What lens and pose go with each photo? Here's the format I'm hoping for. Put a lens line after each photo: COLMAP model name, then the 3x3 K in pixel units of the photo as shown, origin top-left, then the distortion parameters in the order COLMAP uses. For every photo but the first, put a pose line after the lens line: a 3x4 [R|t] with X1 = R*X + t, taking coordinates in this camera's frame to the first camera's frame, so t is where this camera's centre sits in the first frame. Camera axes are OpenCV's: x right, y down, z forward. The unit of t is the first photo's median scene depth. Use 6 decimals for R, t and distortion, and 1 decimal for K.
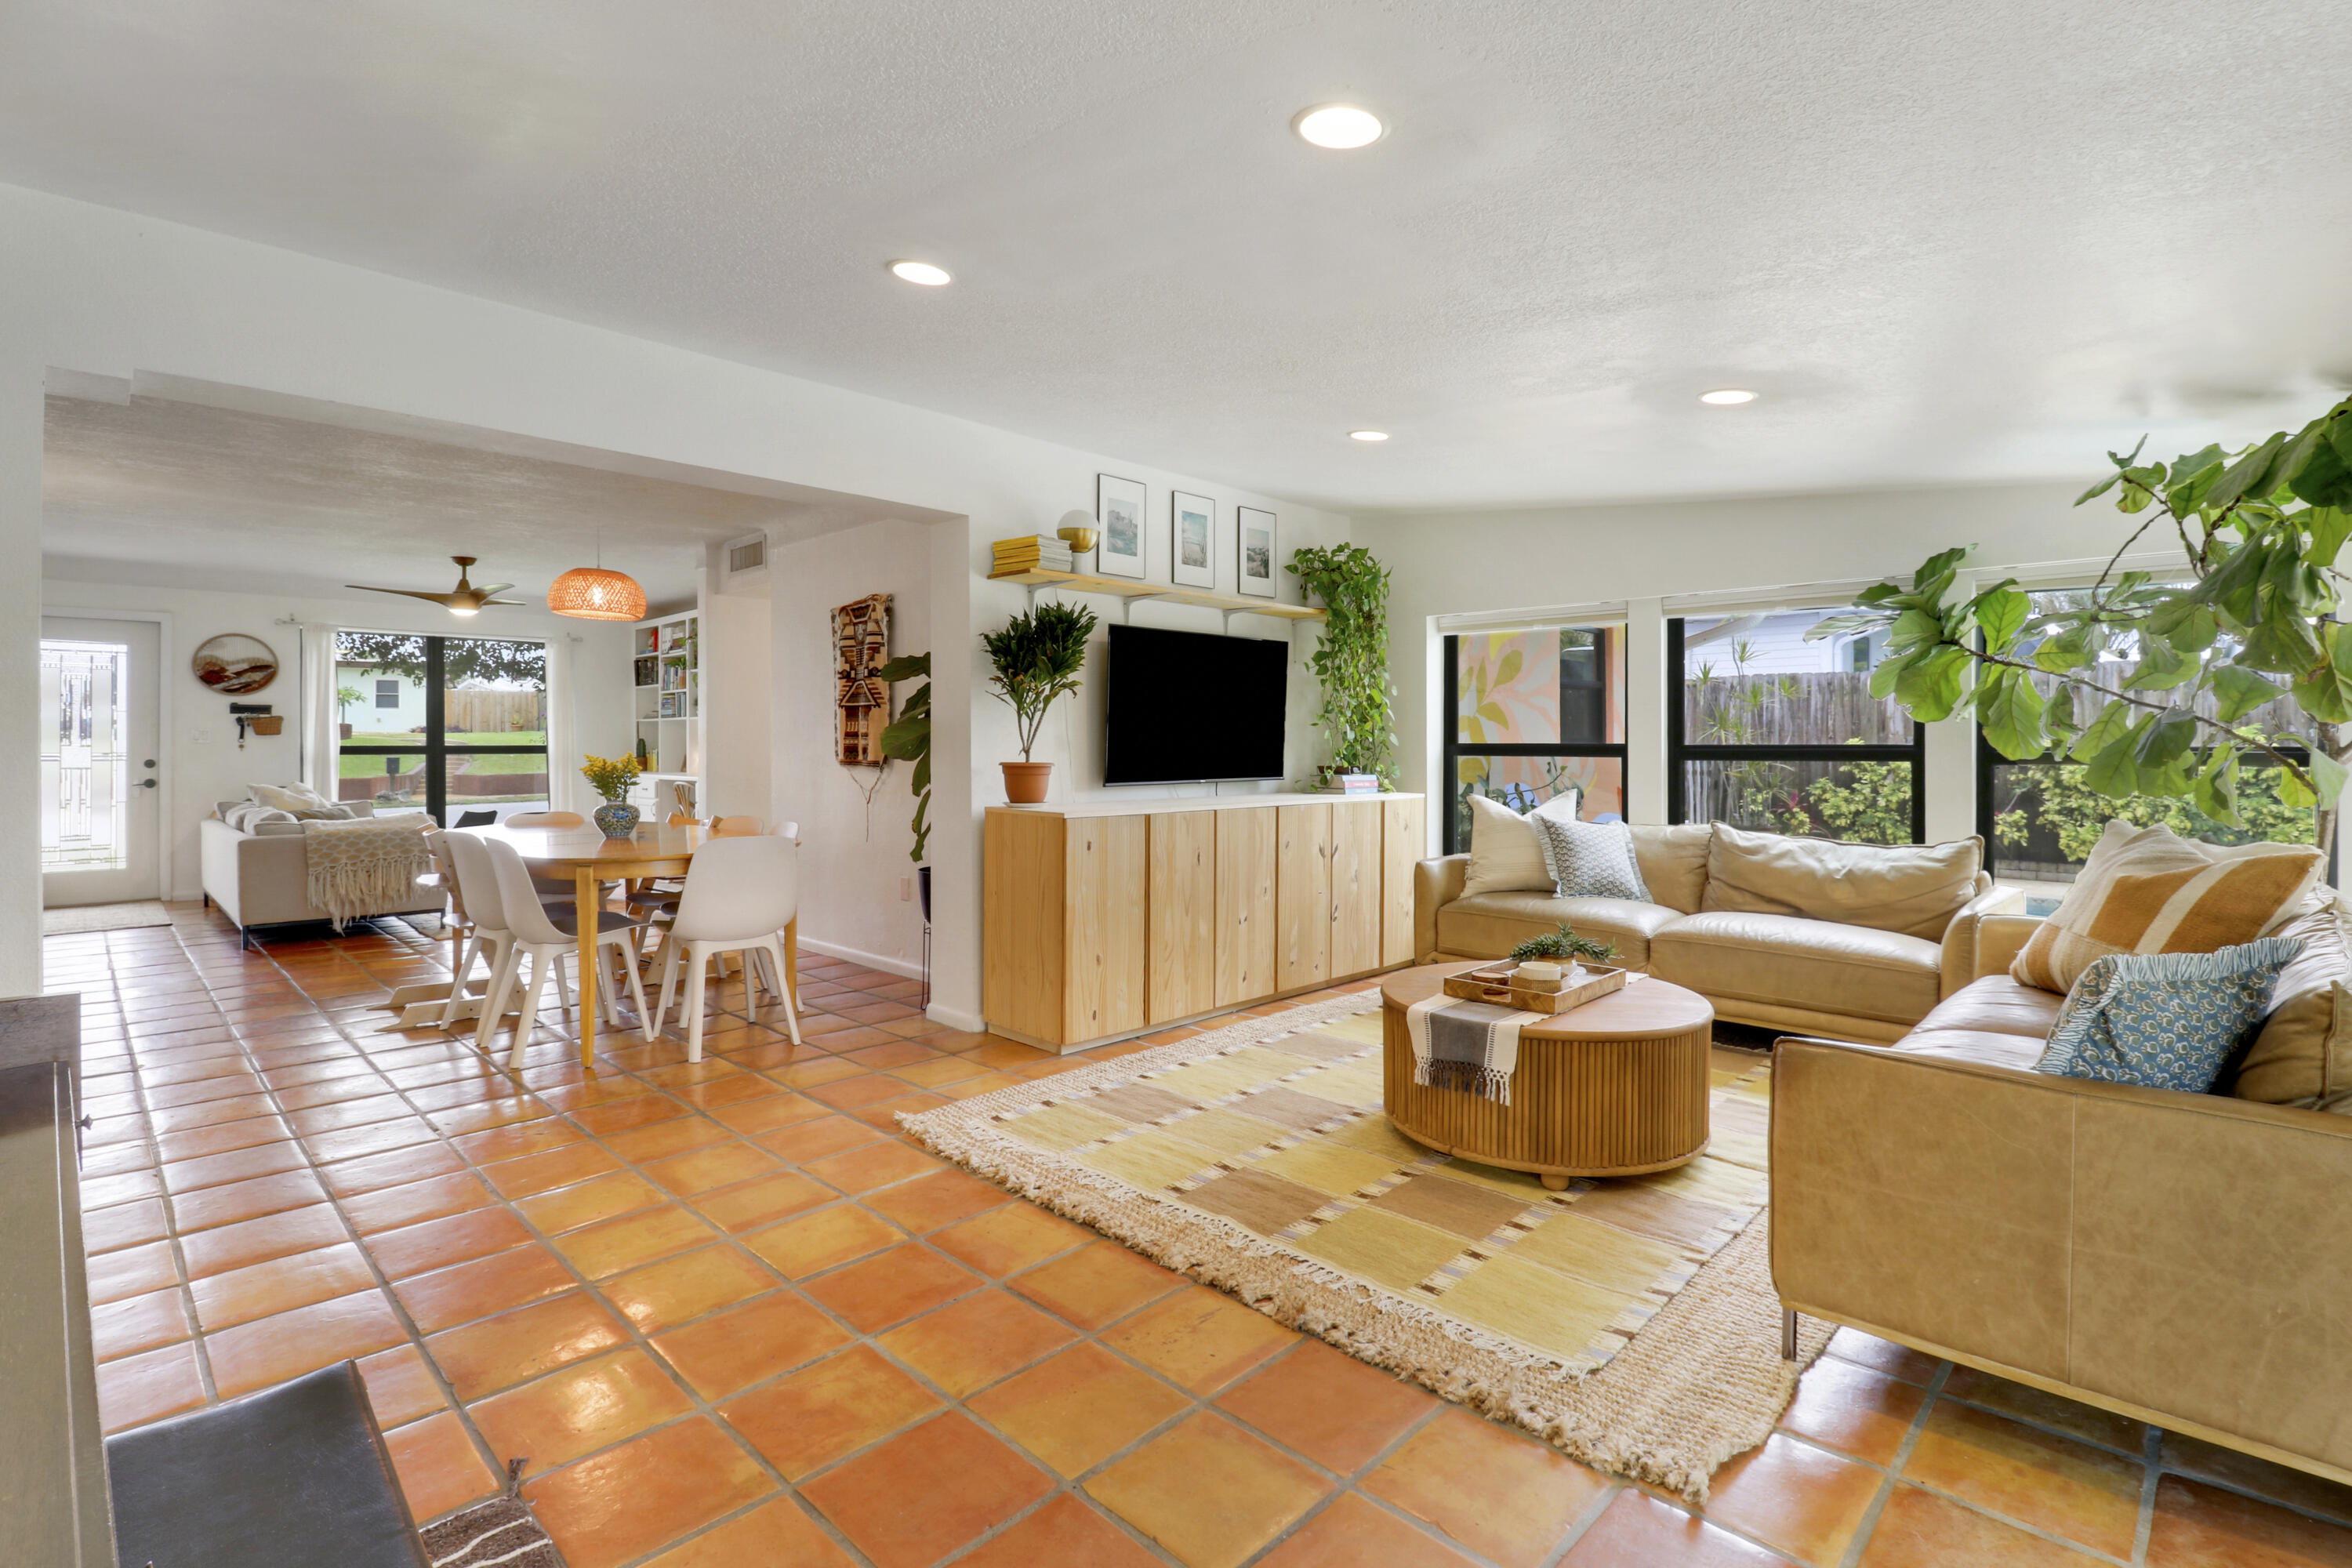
lens RADIAL K [[1099.0, 0, 1187.2], [0, 1099.0, 754.7], [0, 0, 1]] dist [-0.002252, -0.011476]
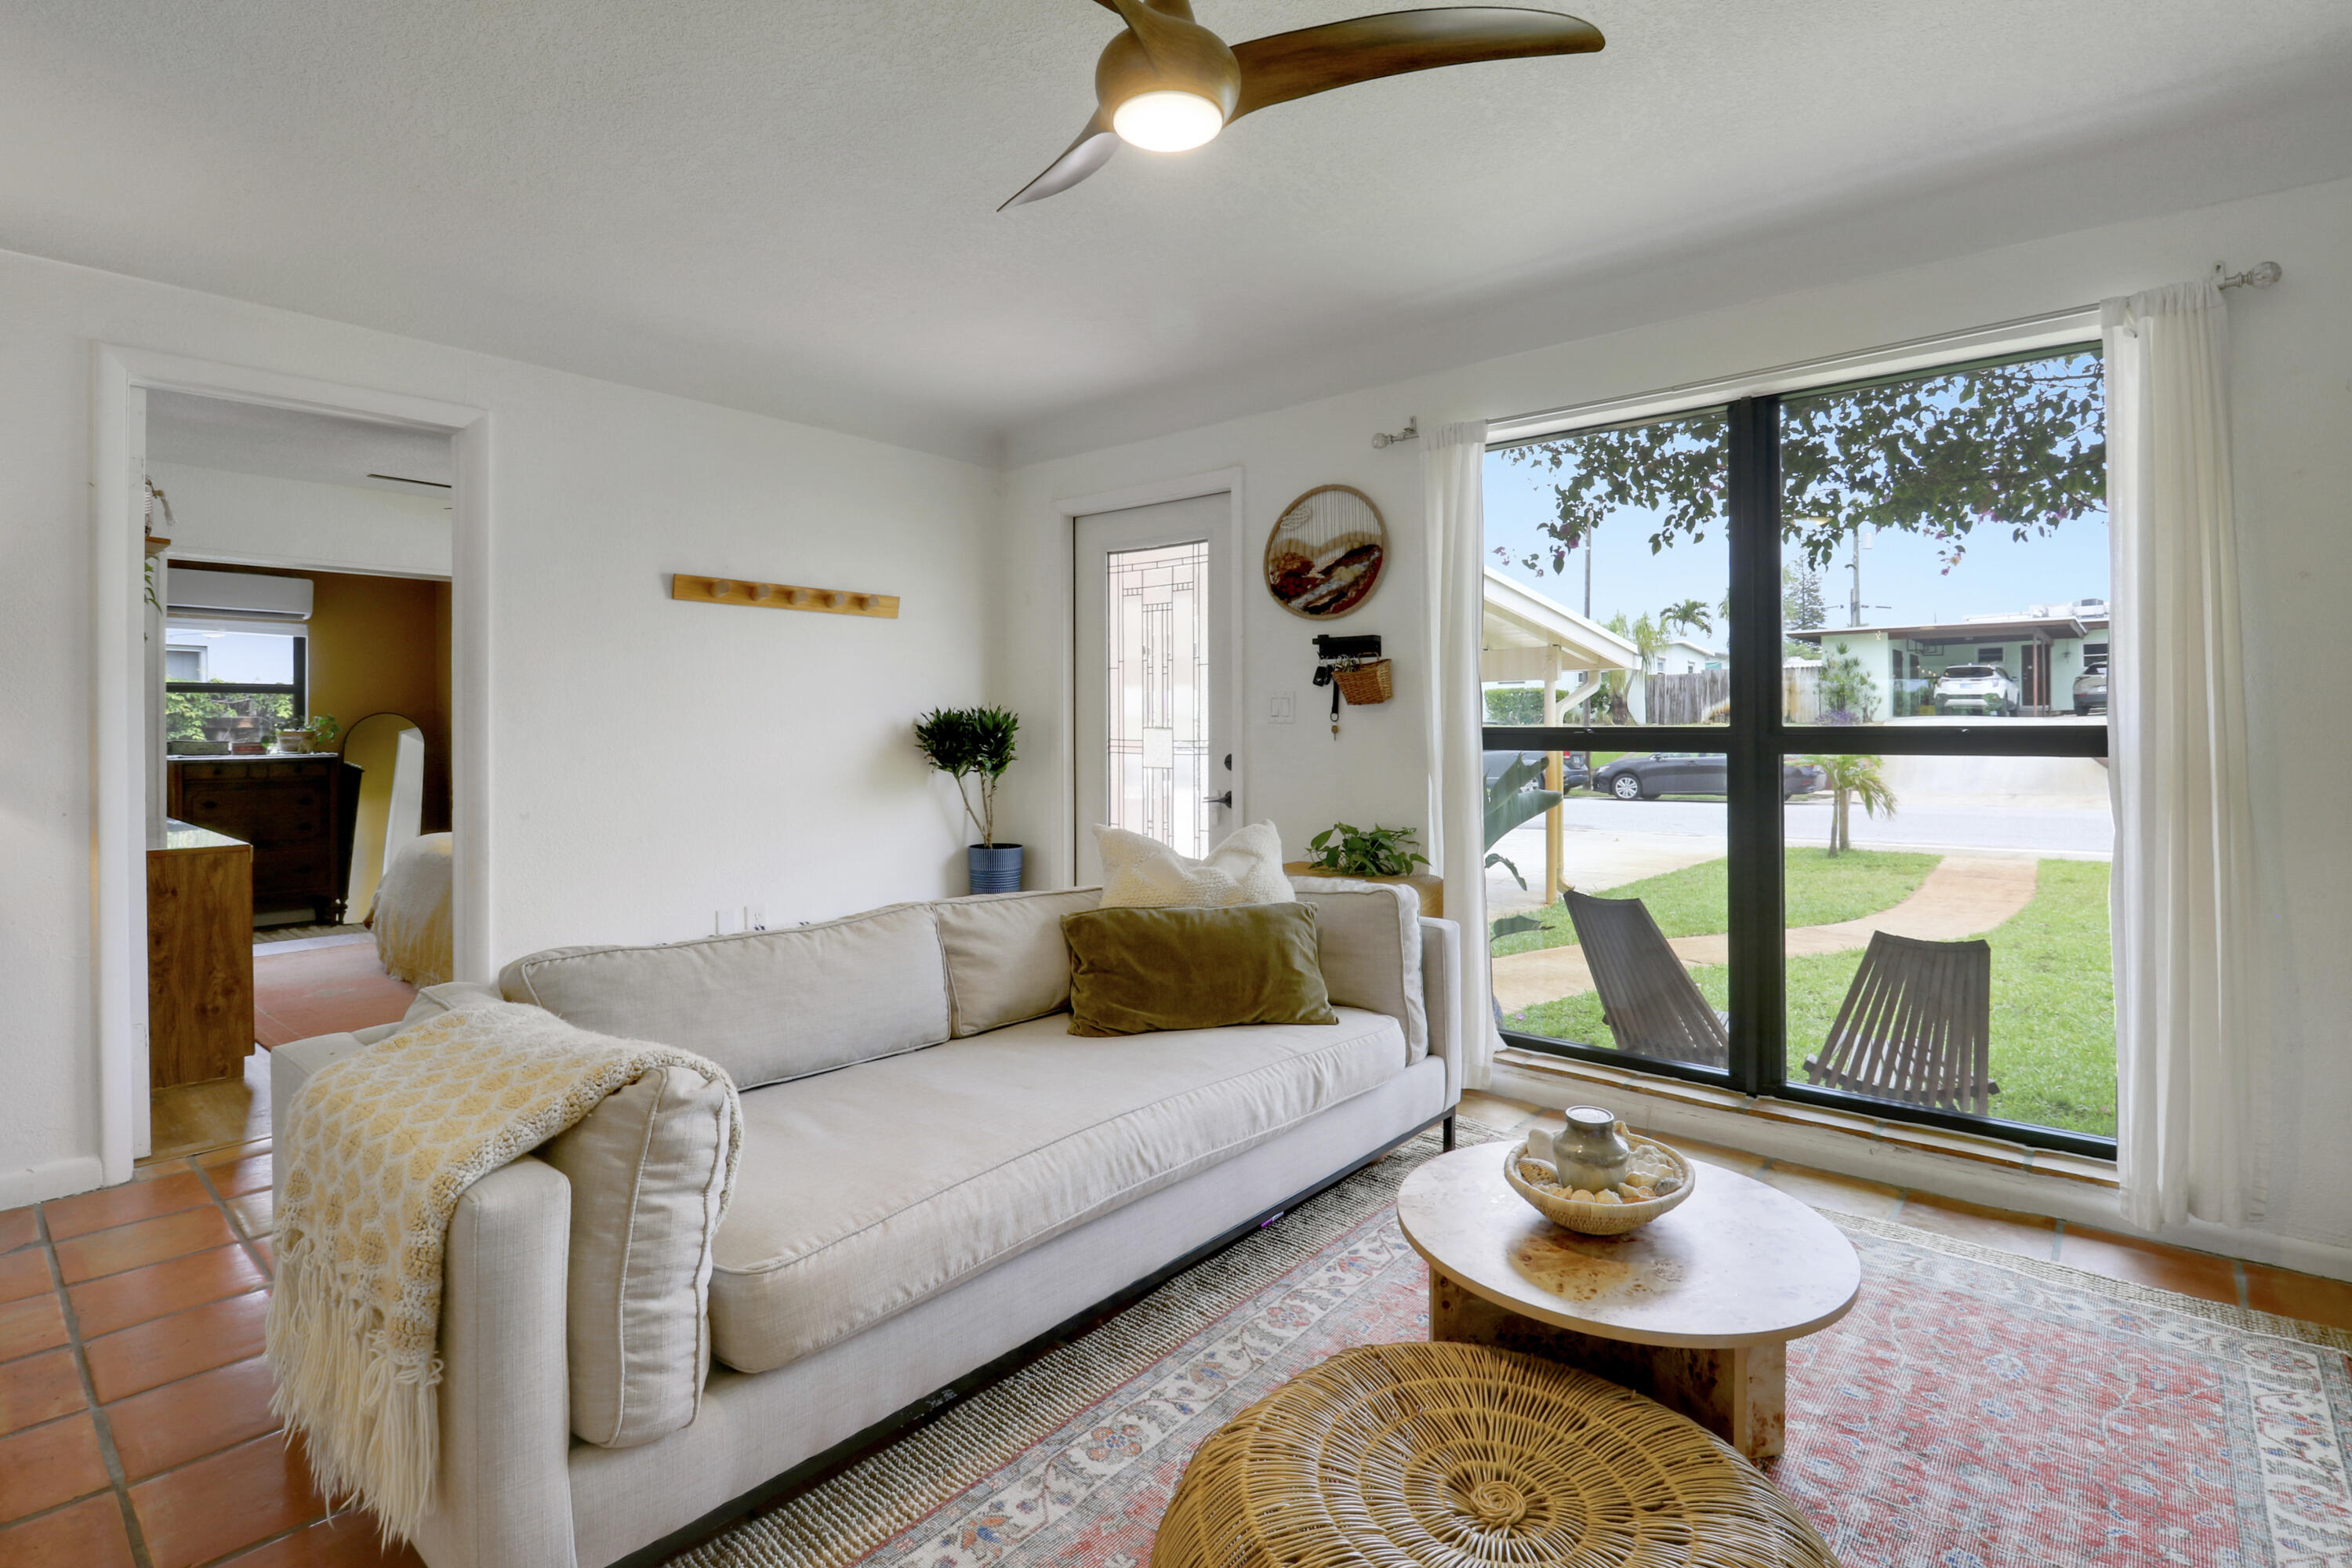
lens RADIAL K [[1099.0, 0, 1159.8], [0, 1099.0, 719.6], [0, 0, 1]] dist [-0.002252, -0.011476]
pose [[0.044080, -0.004281, -0.999019, -0.705648], [-0.005264, 0.999976, -0.004517, -0.015768], [0.999014, 0.005458, 0.044056, 1.568850]]
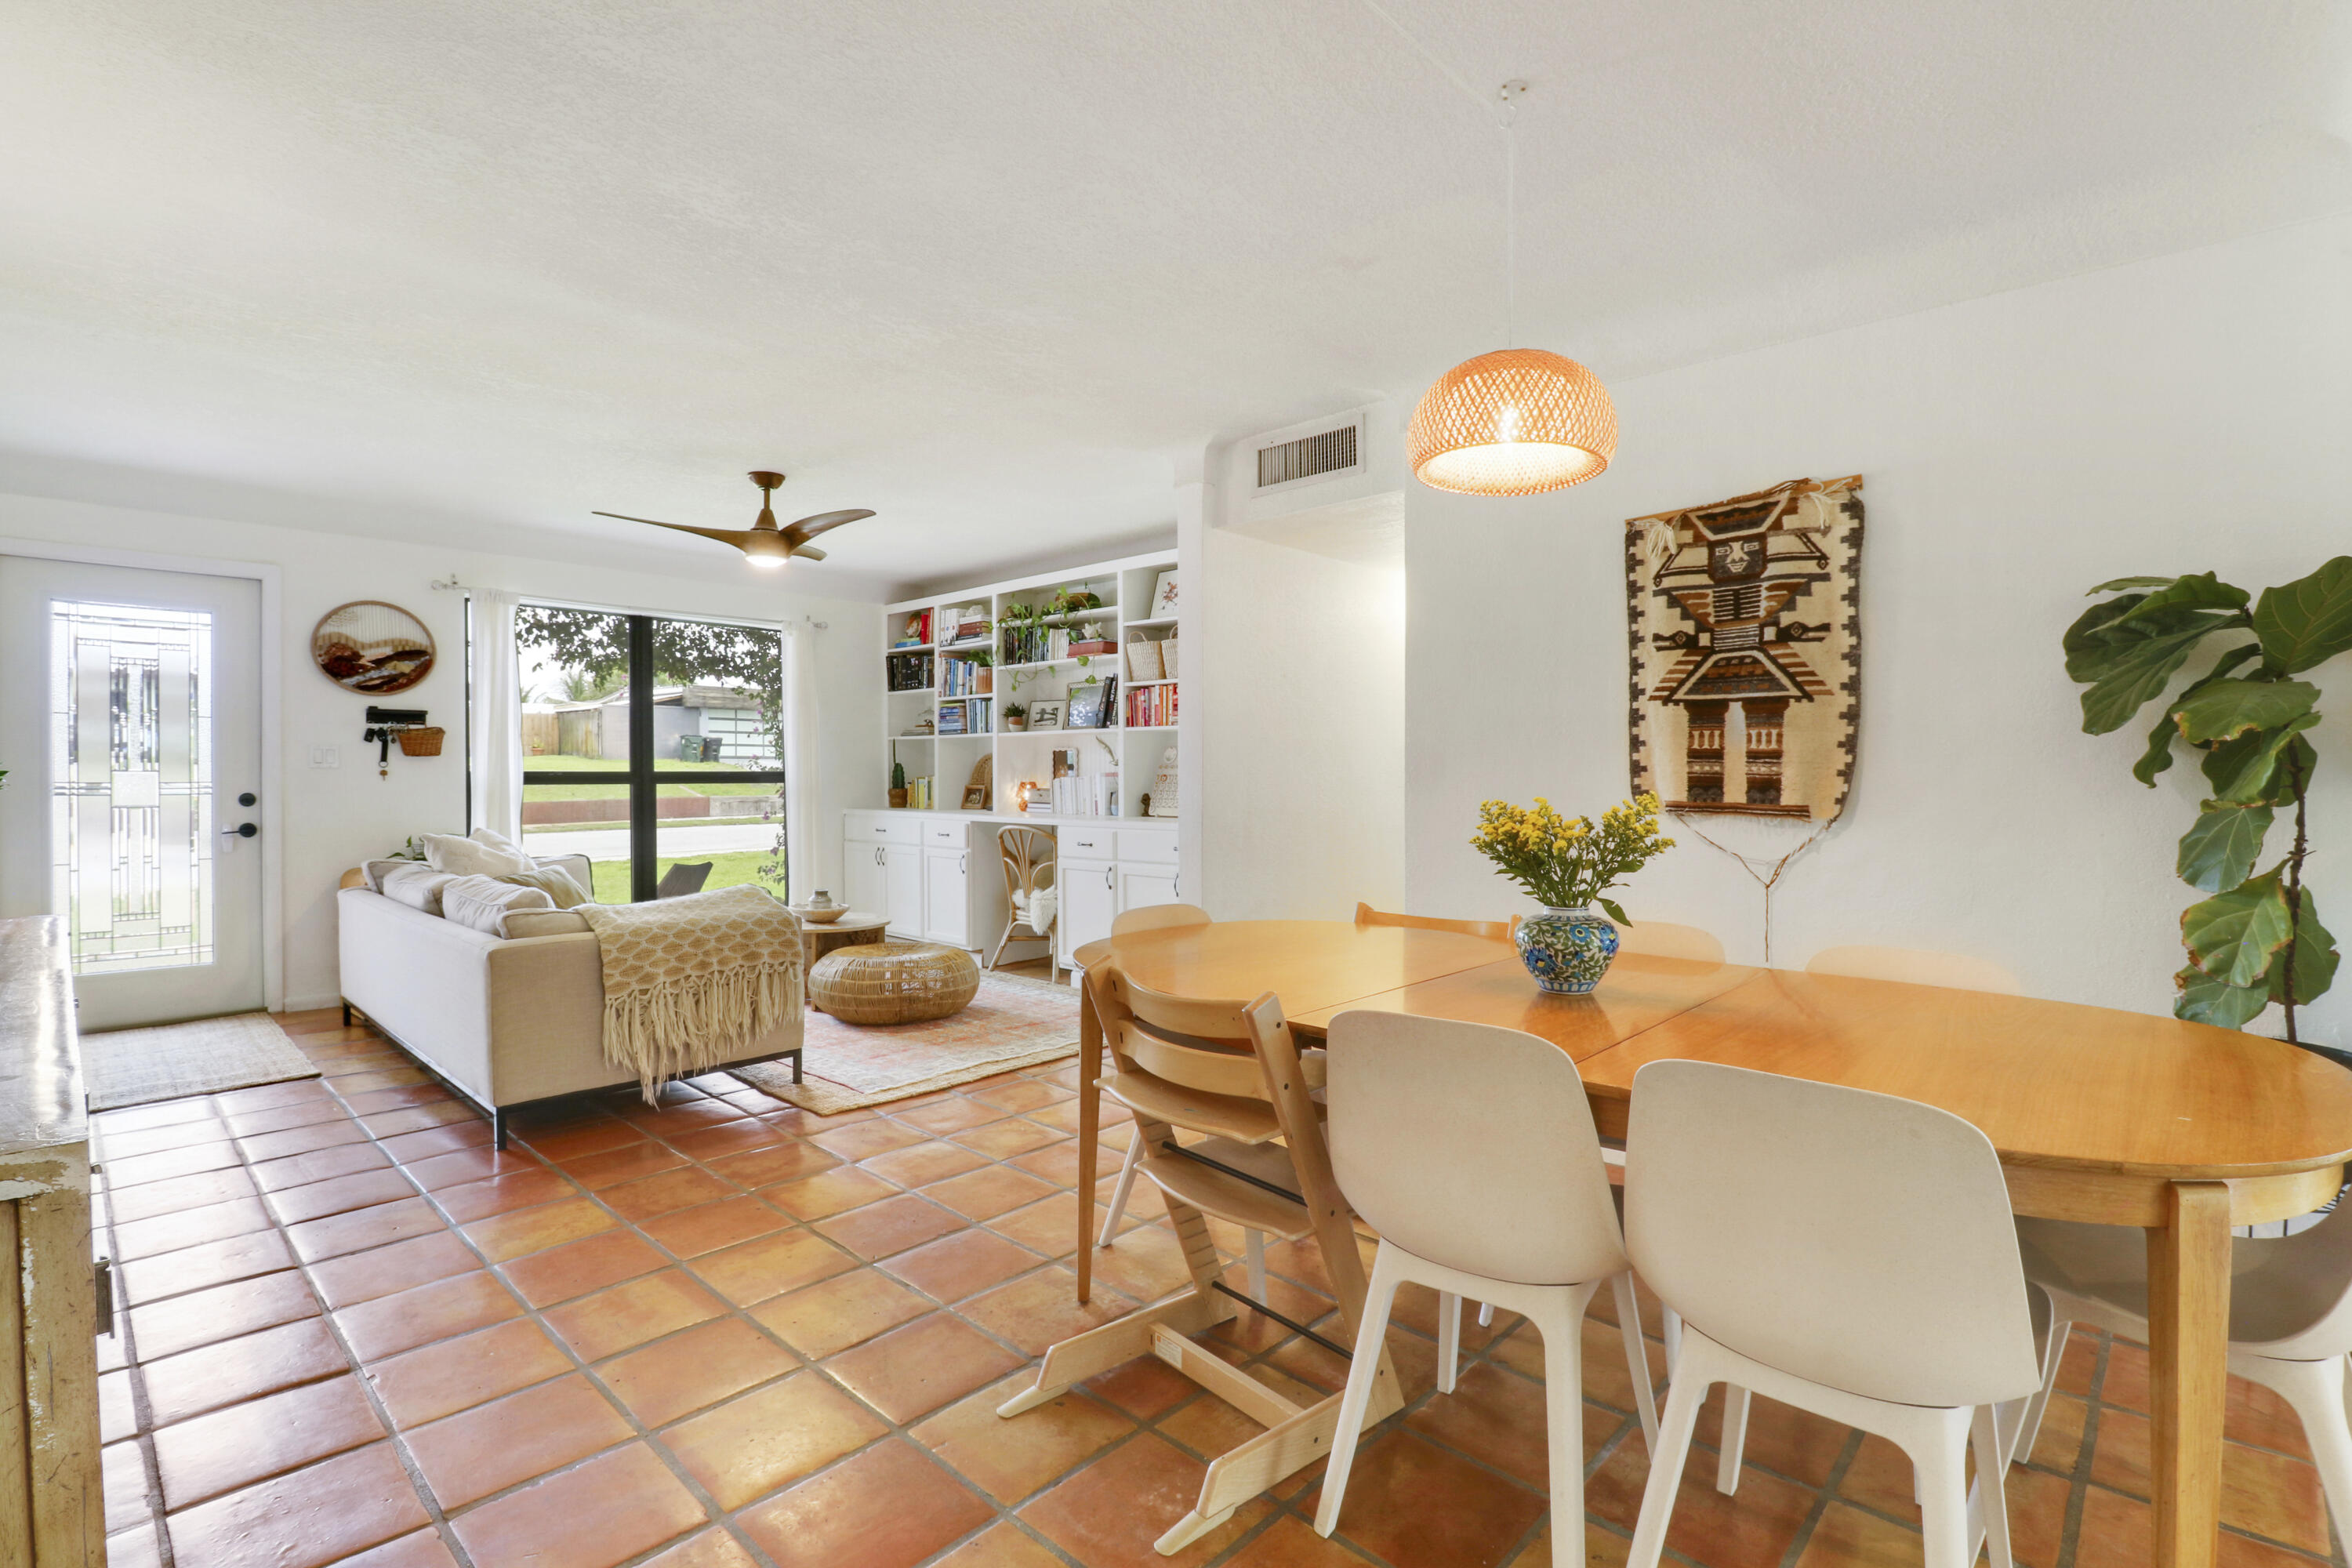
lens RADIAL K [[1099.0, 0, 1183.4], [0, 1099.0, 791.0], [0, 0, 1]] dist [-0.002252, -0.011476]
pose [[0.999945, 0.002762, 0.010144, -0.675837], [-0.002836, 0.999969, 0.007284, -0.004973], [-0.010124, -0.007313, 0.999922, 0.577619]]
